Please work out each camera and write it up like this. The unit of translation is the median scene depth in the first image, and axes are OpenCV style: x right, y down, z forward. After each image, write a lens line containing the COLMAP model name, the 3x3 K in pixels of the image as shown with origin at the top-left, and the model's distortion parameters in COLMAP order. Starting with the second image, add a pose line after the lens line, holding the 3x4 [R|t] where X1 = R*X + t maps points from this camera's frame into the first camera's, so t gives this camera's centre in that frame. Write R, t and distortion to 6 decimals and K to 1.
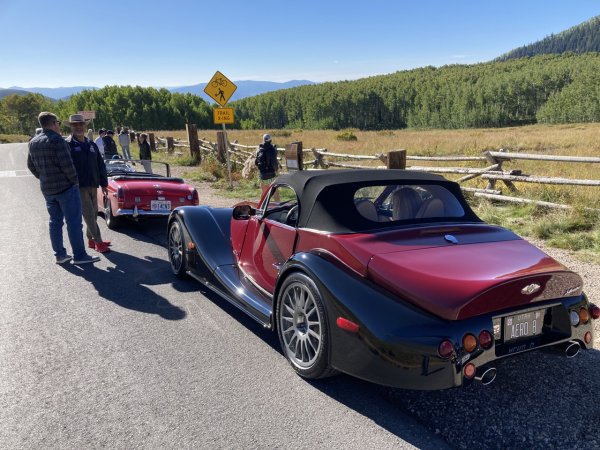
lens RADIAL K [[493.0, 0, 308.4], [0, 493.0, 224.6], [0, 0, 1]] dist [-0.010035, 0.048487]
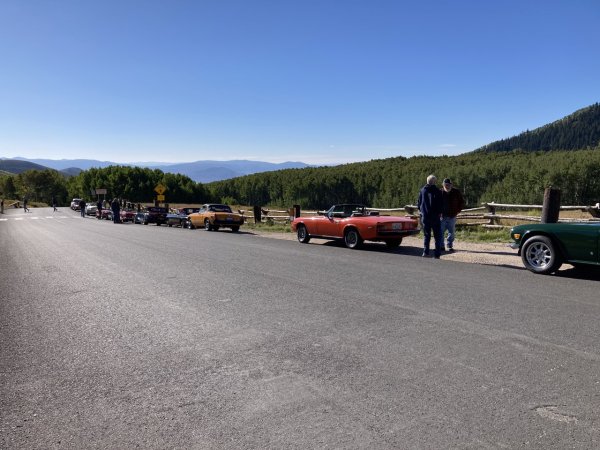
lens RADIAL K [[490.9, 0, 302.2], [0, 490.9, 242.3], [0, 0, 1]] dist [0.014247, -0.012701]
pose [[0.999237, 0.038890, 0.003500, 0.040087], [-0.038174, 0.991818, -0.121818, 0.021913], [-0.008209, 0.121591, 0.992546, -0.112279]]
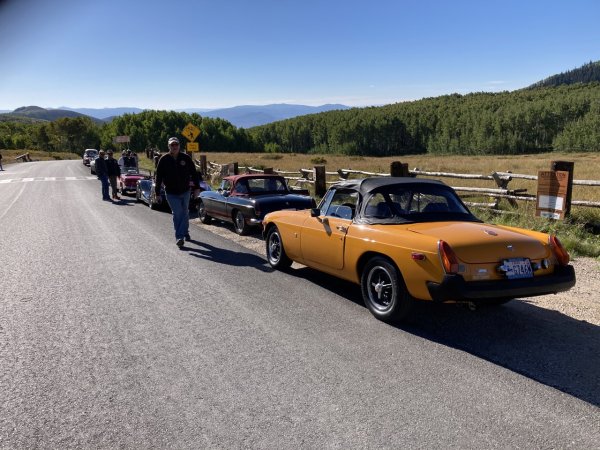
lens RADIAL K [[494.0, 0, 300.0], [0, 494.0, 225.0], [0, 0, 1]] dist [0.008941, -0.001301]
pose [[0.996391, 0.031983, -0.078622, 0.021993], [-0.035441, 0.998447, -0.042977, 0.007516], [0.077125, 0.045609, 0.995978, -0.044468]]
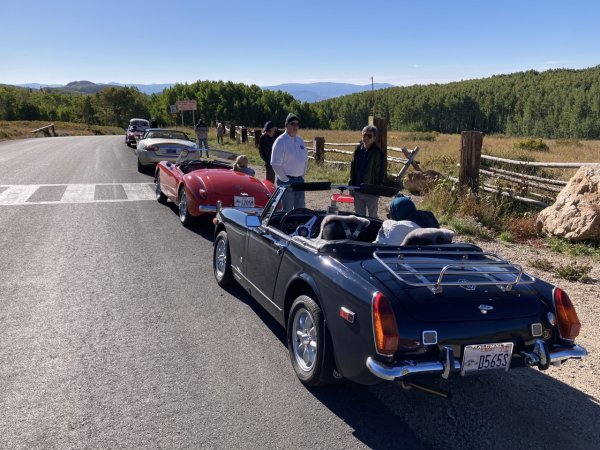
lens RADIAL K [[493.0, 0, 308.4], [0, 493.0, 224.6], [0, 0, 1]] dist [-0.010035, 0.048487]
pose [[0.987487, 0.068645, -0.141978, -0.021616], [-0.069271, 0.997598, 0.000535, -0.006598], [0.141674, 0.009307, 0.989870, 0.038439]]
